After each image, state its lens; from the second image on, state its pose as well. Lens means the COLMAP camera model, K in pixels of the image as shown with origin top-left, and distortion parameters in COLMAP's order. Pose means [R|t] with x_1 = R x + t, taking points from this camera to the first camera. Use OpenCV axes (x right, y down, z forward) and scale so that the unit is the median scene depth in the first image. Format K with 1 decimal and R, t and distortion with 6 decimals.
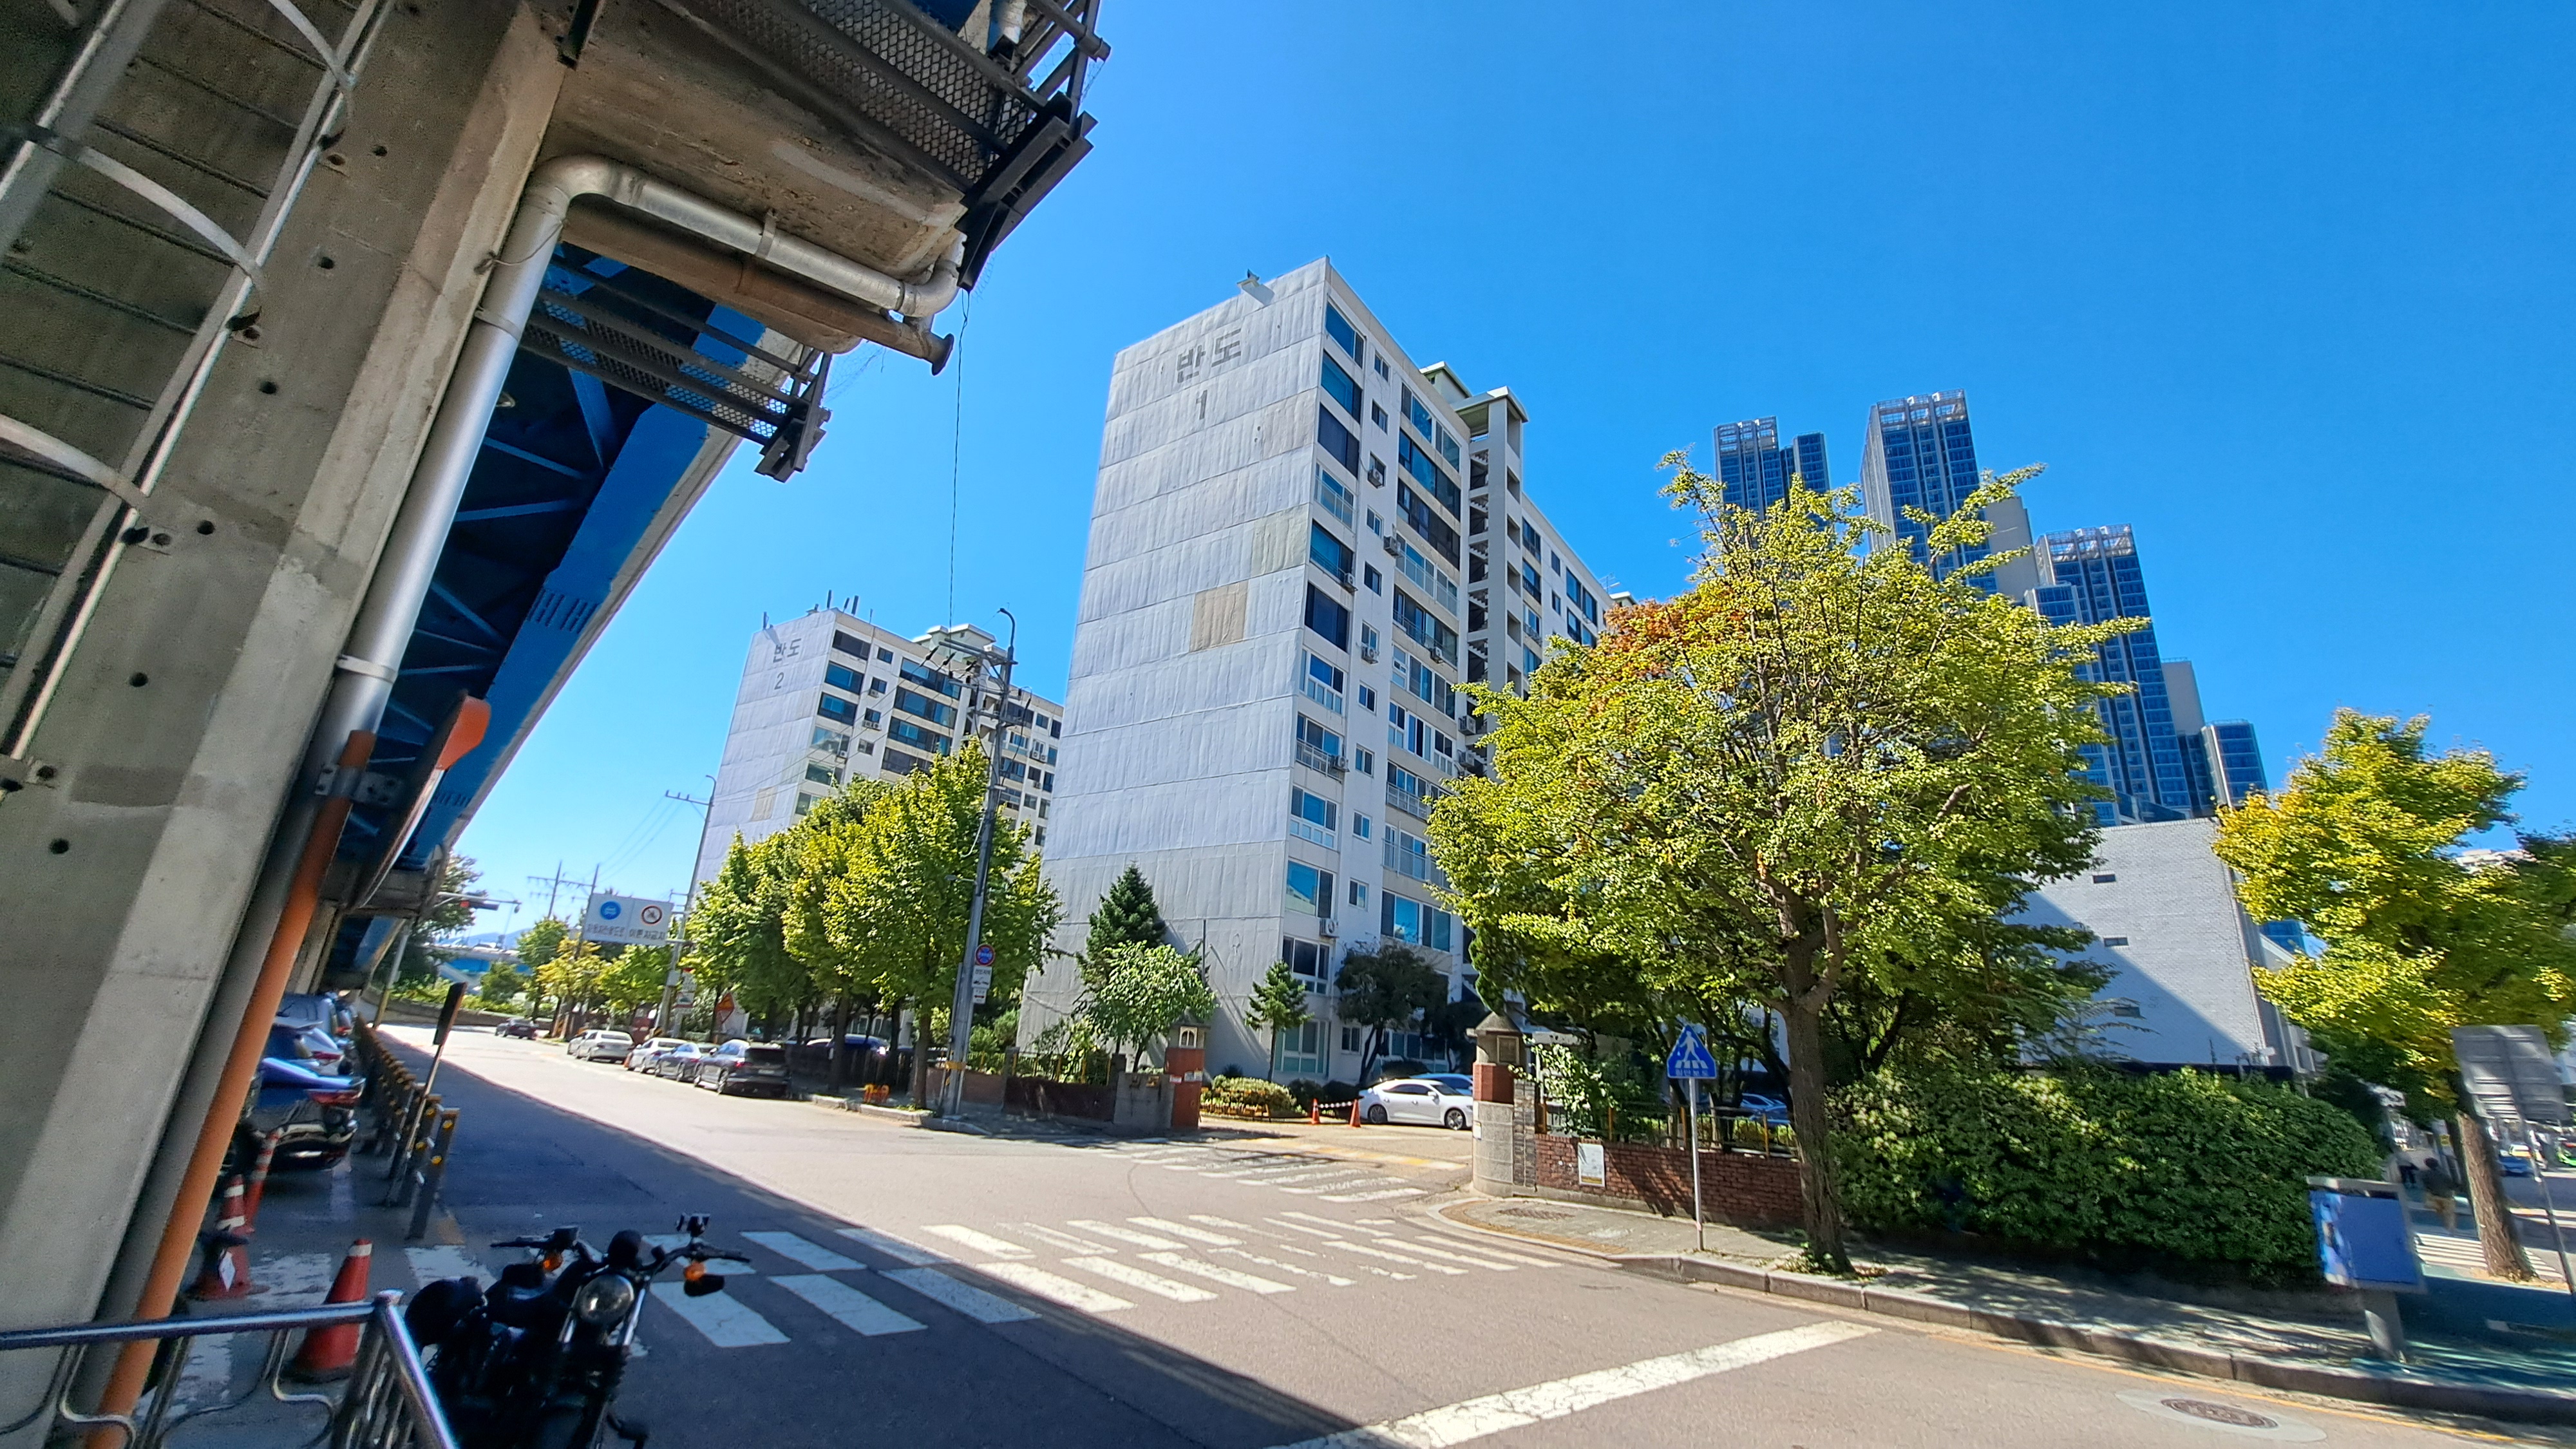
lens RADIAL K [[1042.8, 0, 1298.2], [0, 1042.8, 730.3], [0, 0, 1]] dist [-0.029567, 0.000073]
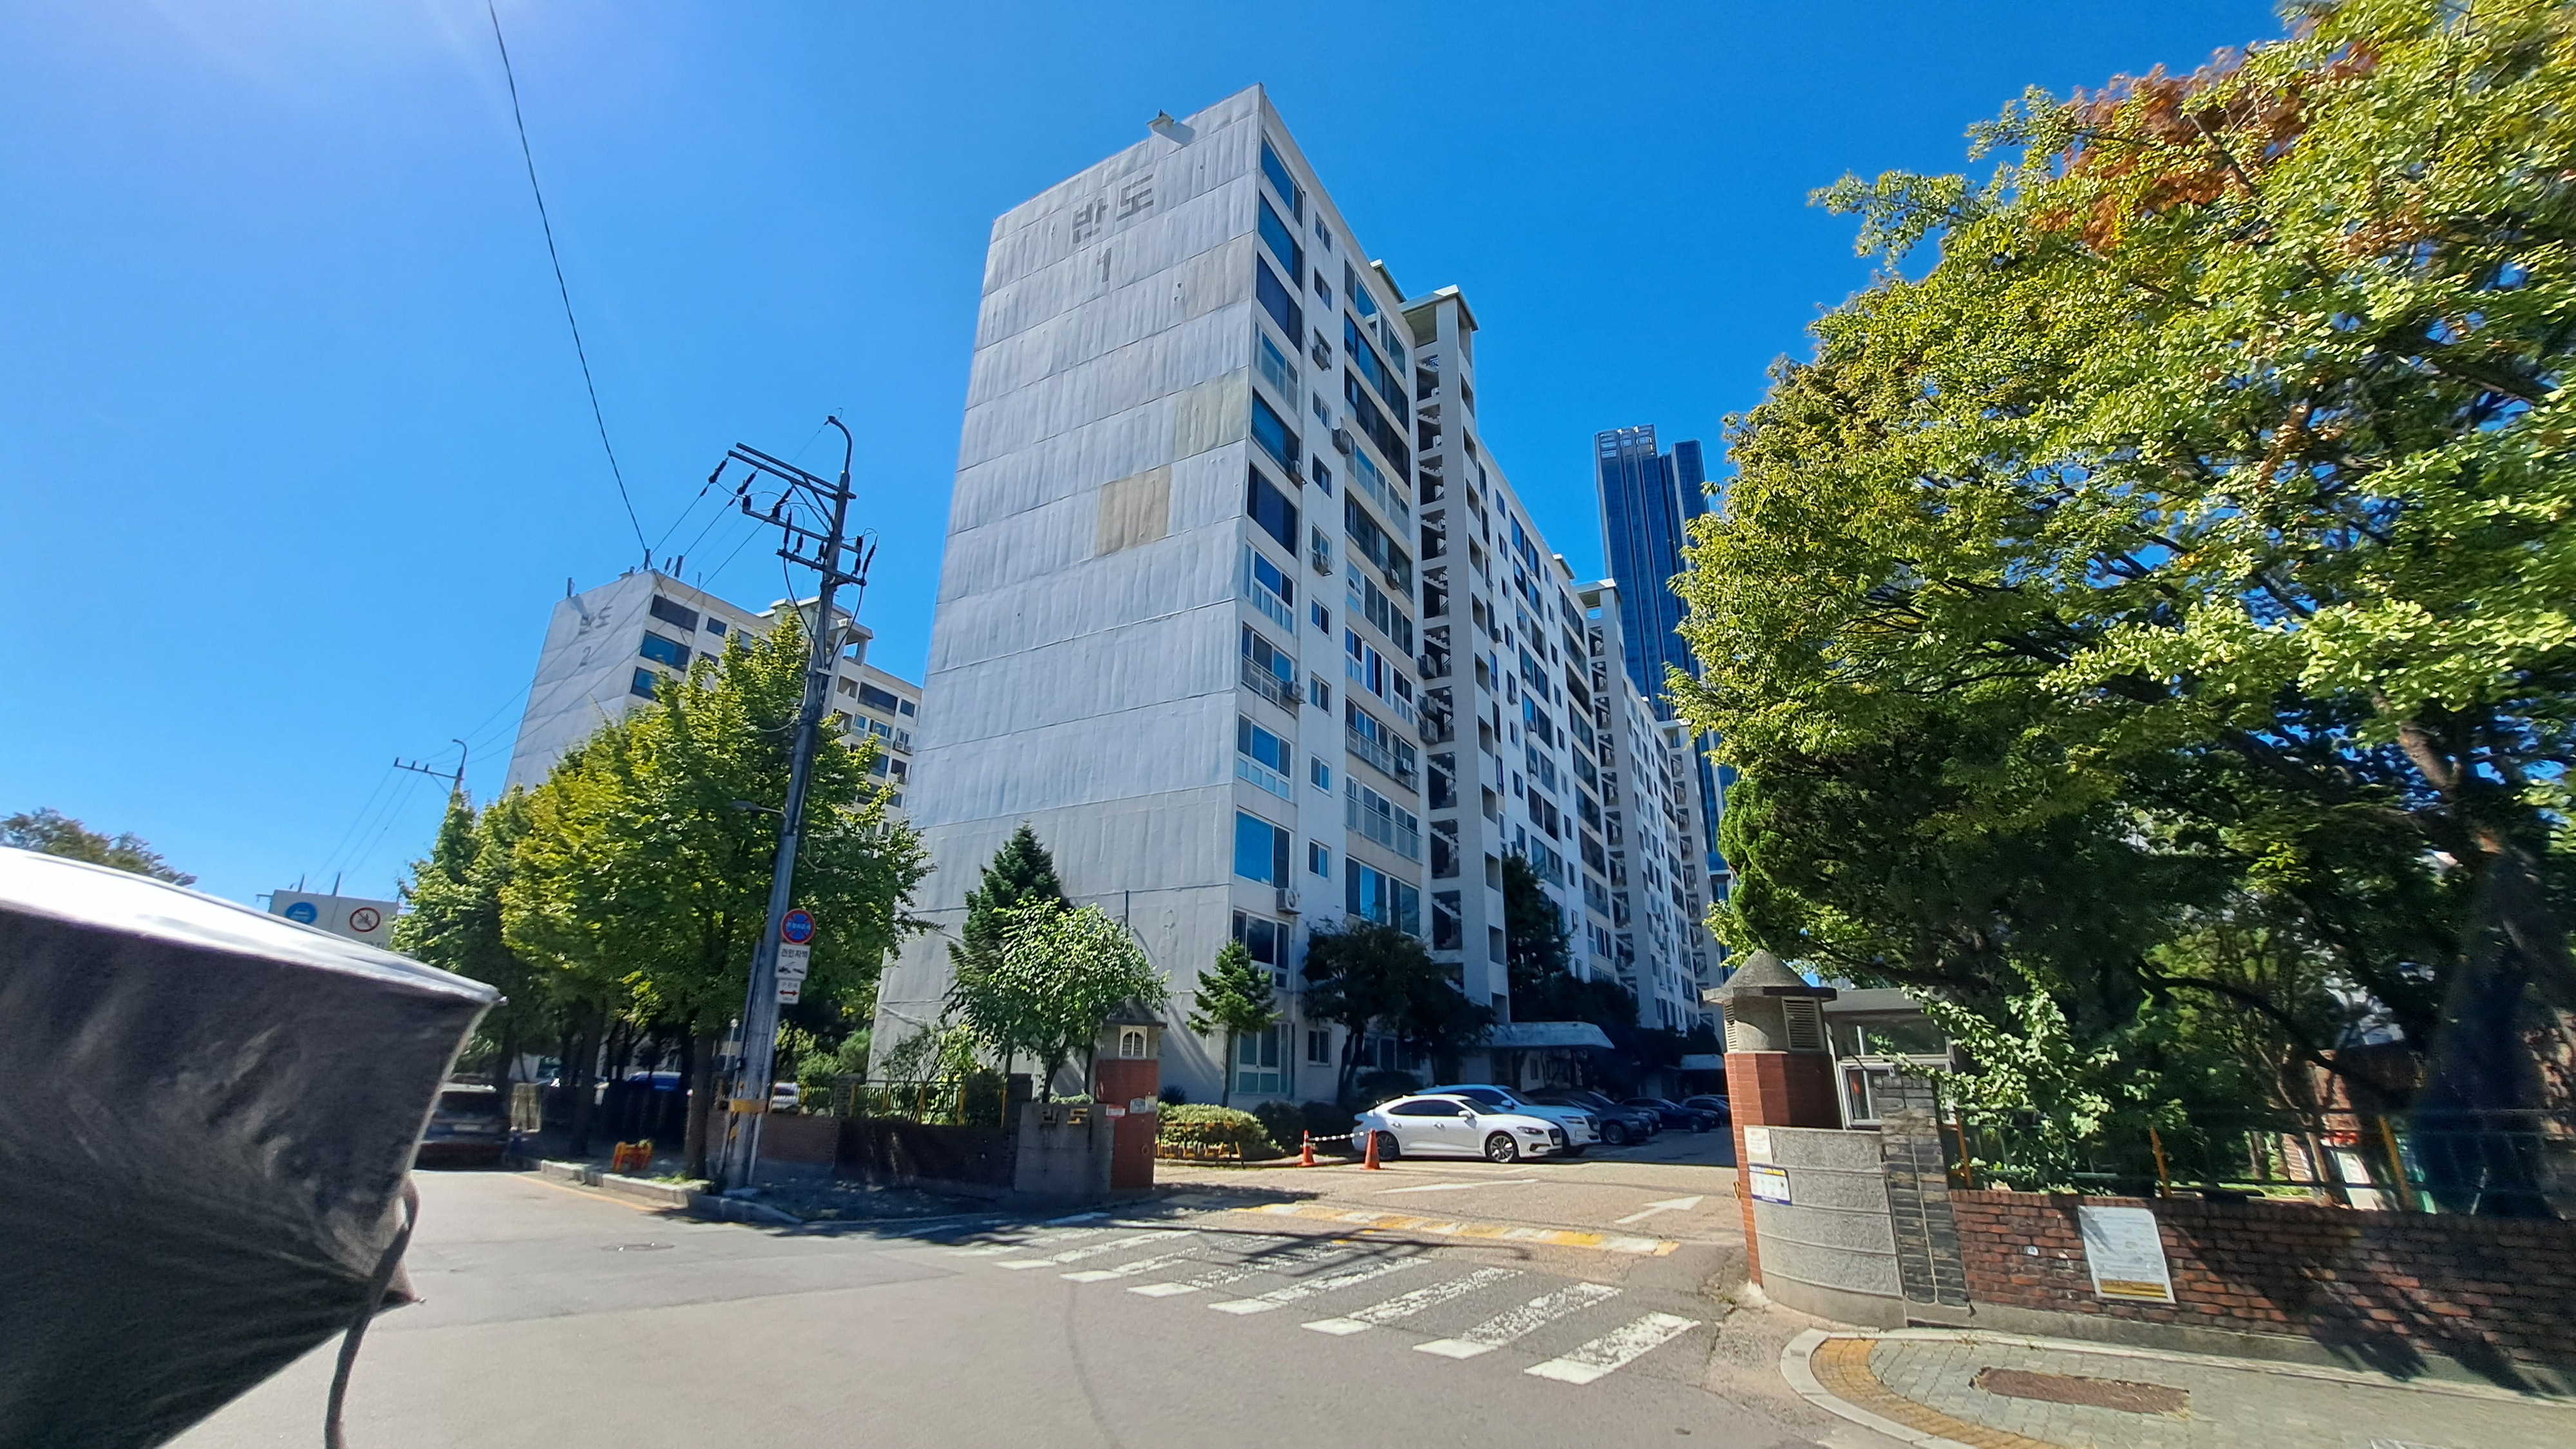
lens RADIAL K [[1045.0, 0, 1288.0], [0, 1045.0, 724.5], [0, 0, 1]] dist [-0.020073, -0.000018]
pose [[0.994308, -0.010499, 0.106030, -0.047060], [0.012937, 0.999667, -0.022331, 0.072529], [-0.105760, 0.023576, 0.994112, 0.219850]]
